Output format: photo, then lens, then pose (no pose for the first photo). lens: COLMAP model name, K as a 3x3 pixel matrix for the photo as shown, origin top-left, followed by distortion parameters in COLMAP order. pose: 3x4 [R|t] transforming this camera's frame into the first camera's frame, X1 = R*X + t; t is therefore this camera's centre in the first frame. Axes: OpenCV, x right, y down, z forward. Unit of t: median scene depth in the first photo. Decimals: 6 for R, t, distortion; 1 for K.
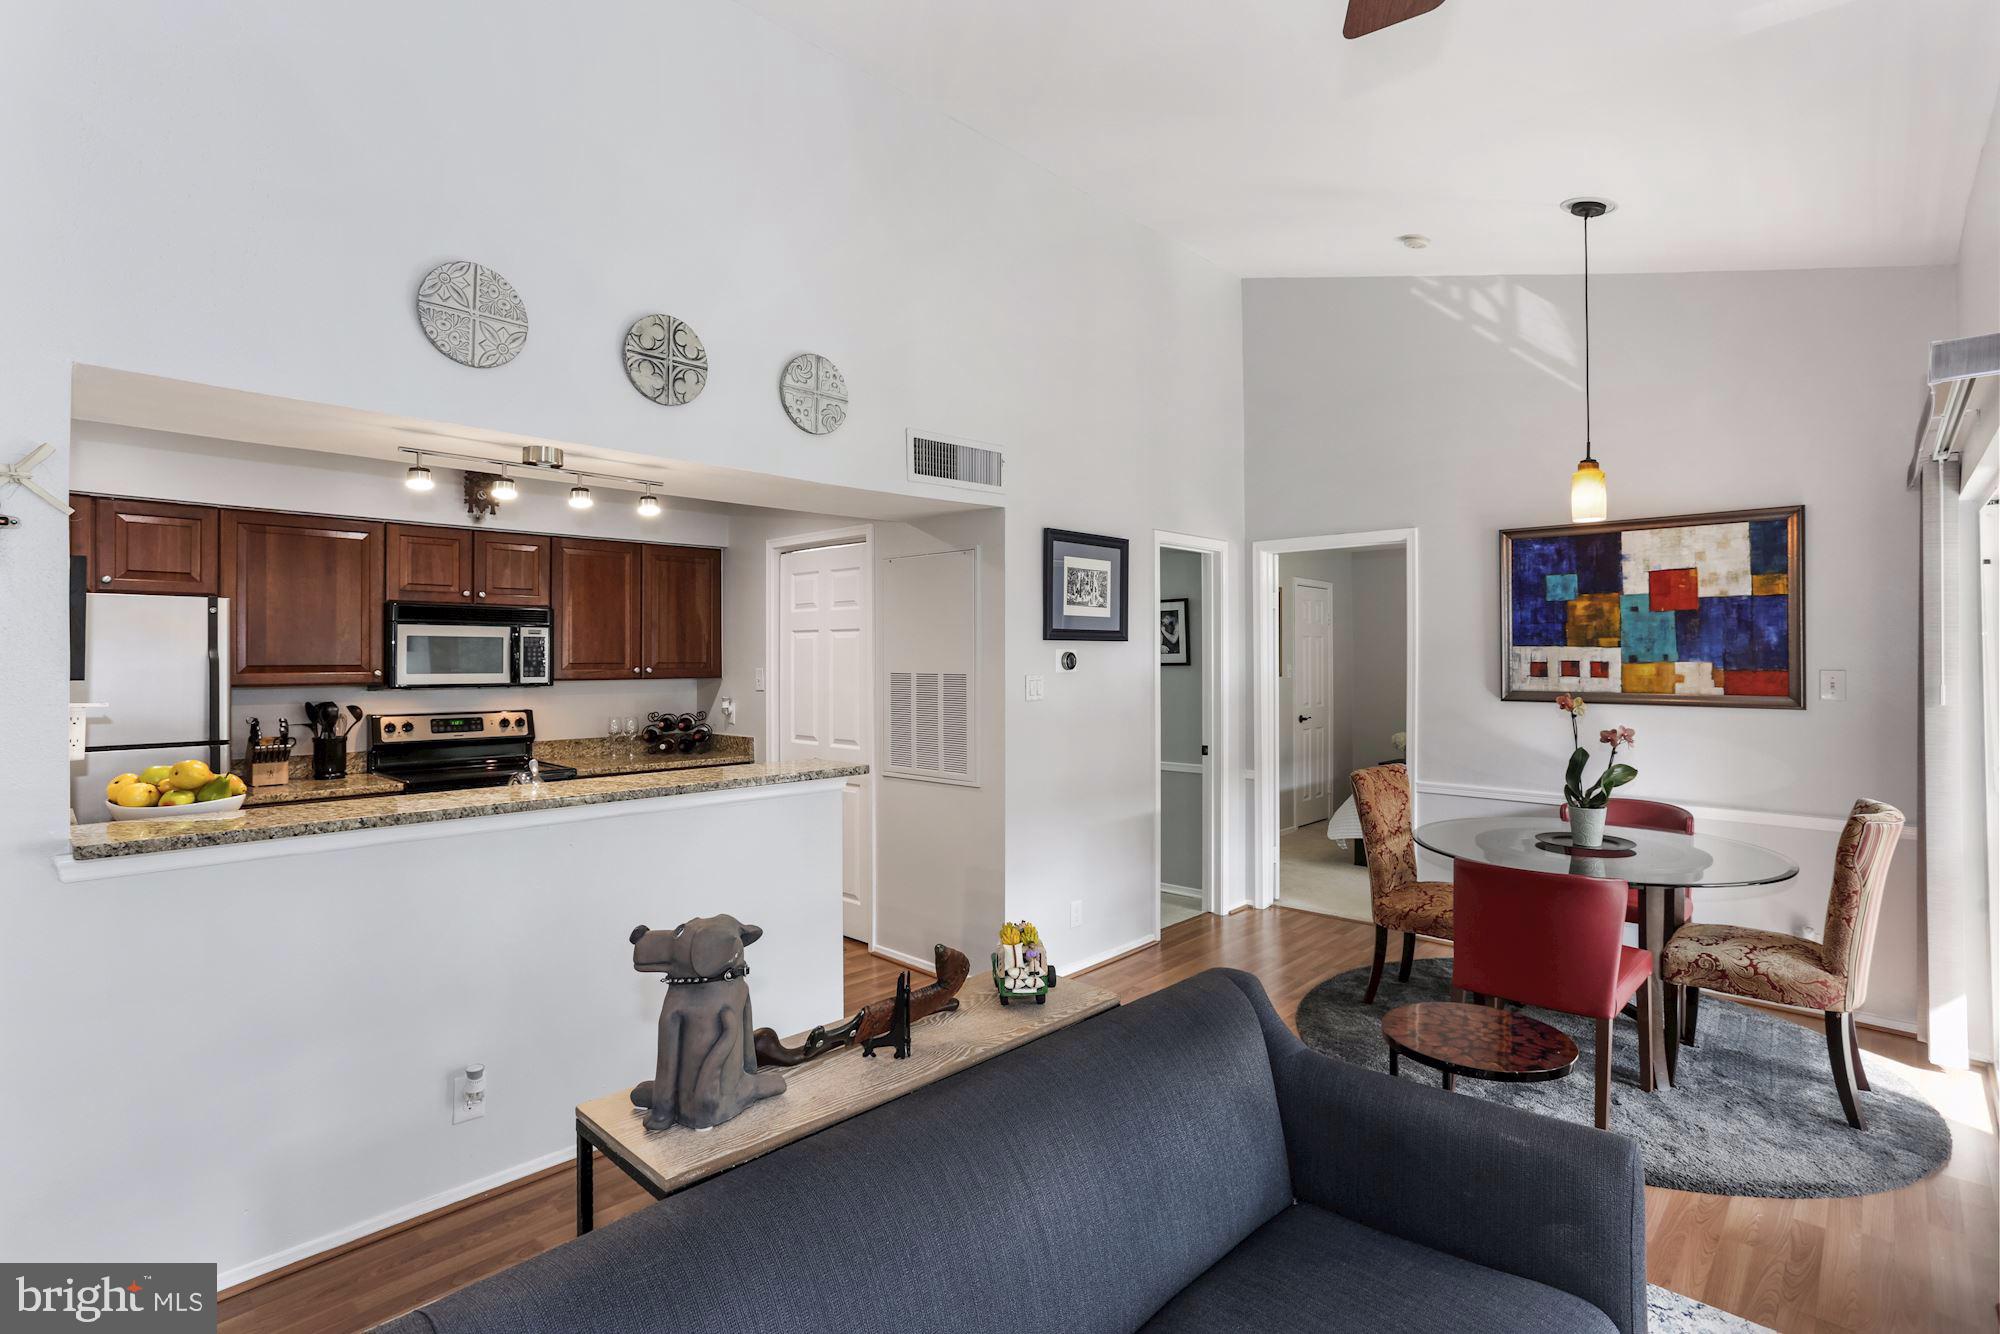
lens RADIAL K [[973.7, 0, 1008.2], [0, 973.7, 655.9], [0, 0, 1]] dist [-0.047883, 0.029404]
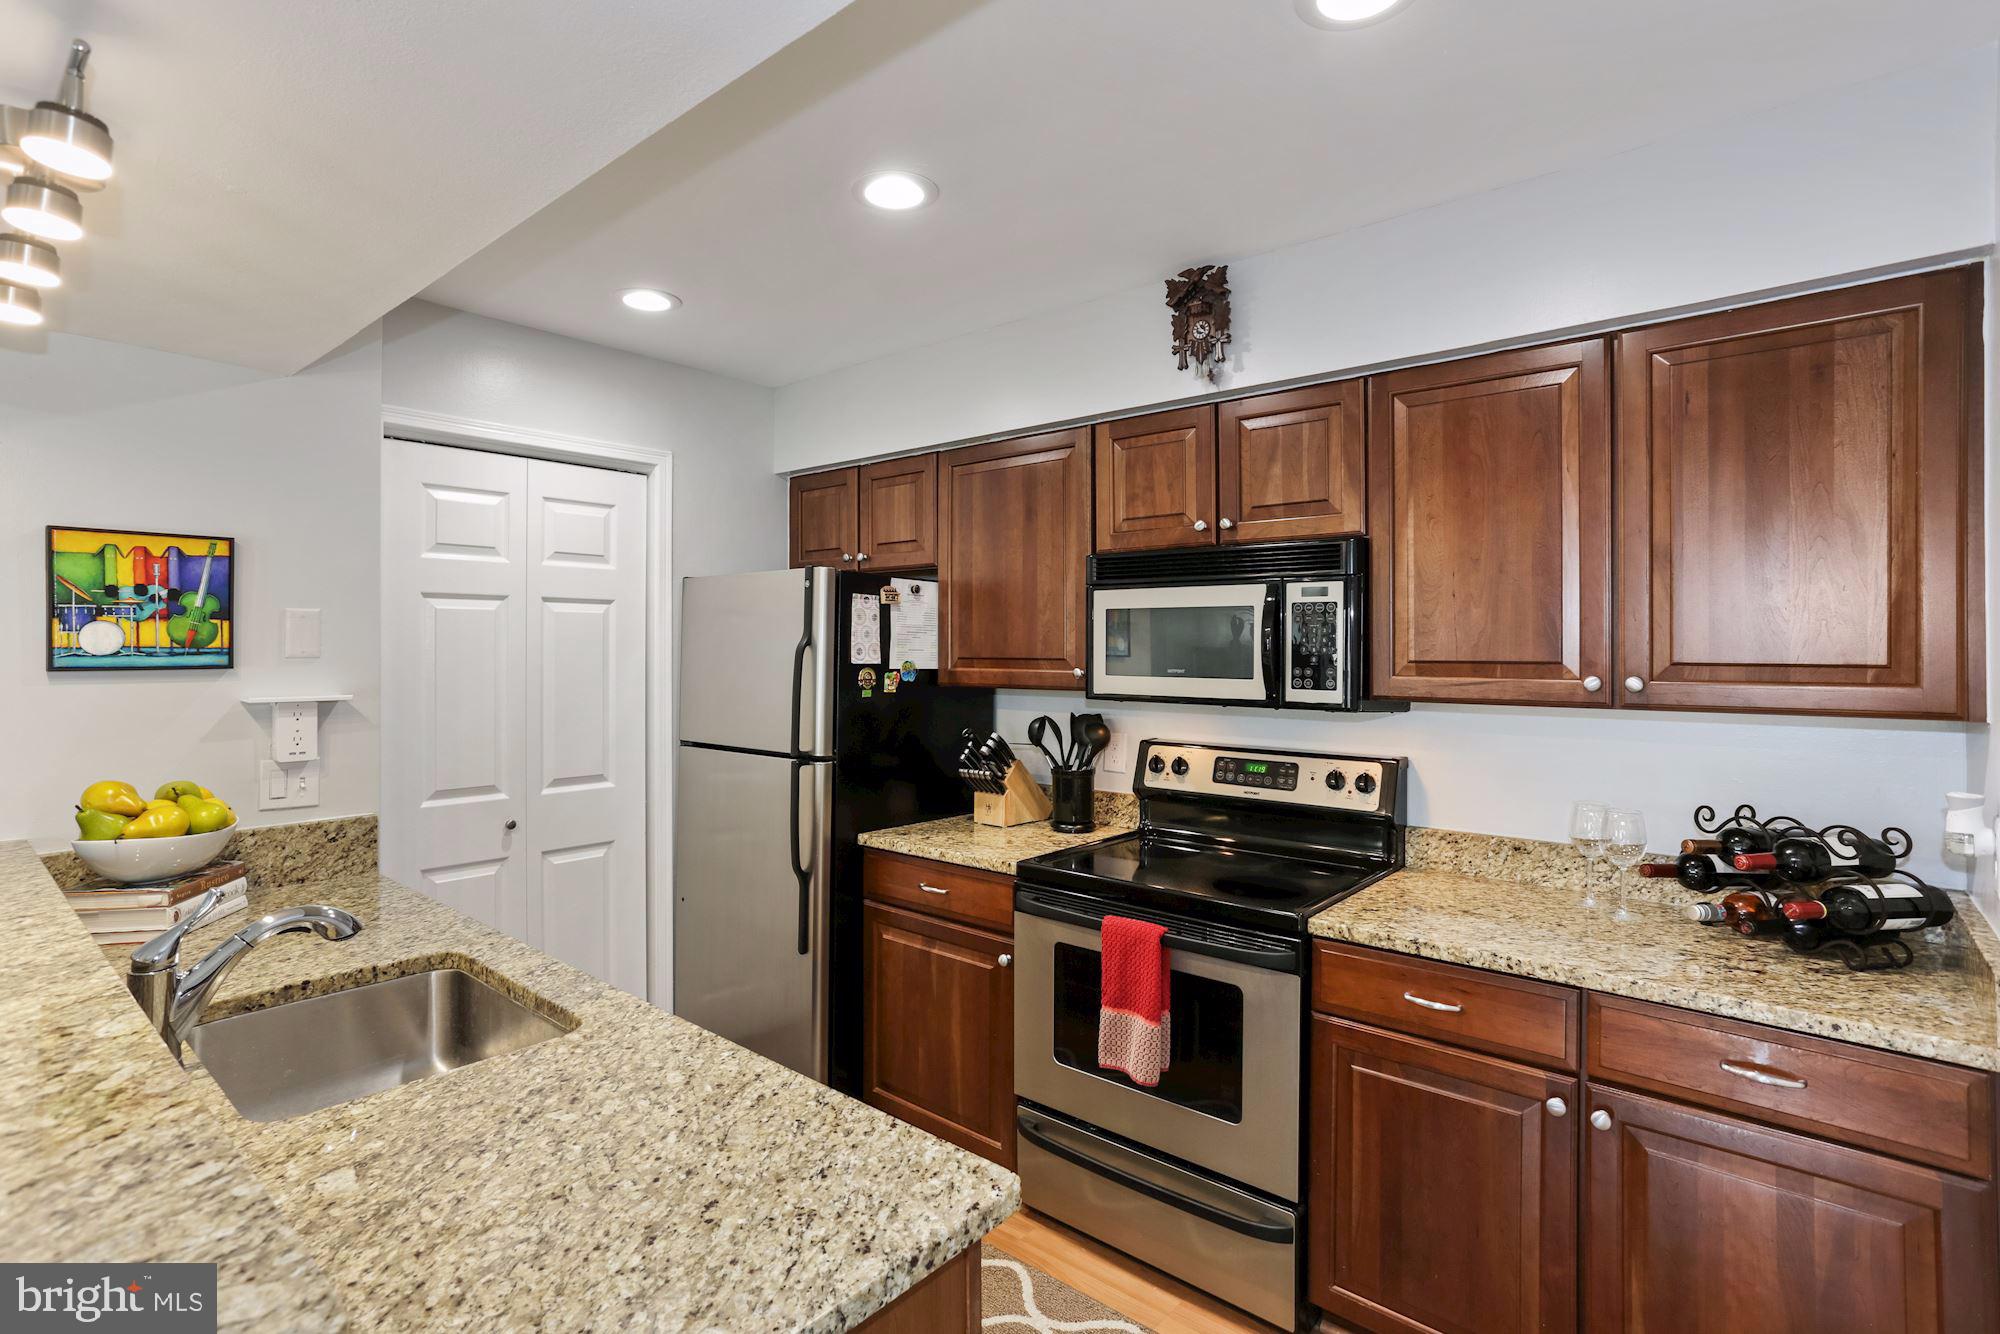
lens RADIAL K [[973.7, 0, 993.4], [0, 973.7, 648.2], [0, 0, 1]] dist [-0.047883, 0.029404]
pose [[0.042930, 0.000852, -0.999078, -0.039558], [-0.000199, 1.000000, 0.000844, 0.001861], [0.999078, 0.000163, 0.042931, 0.915588]]
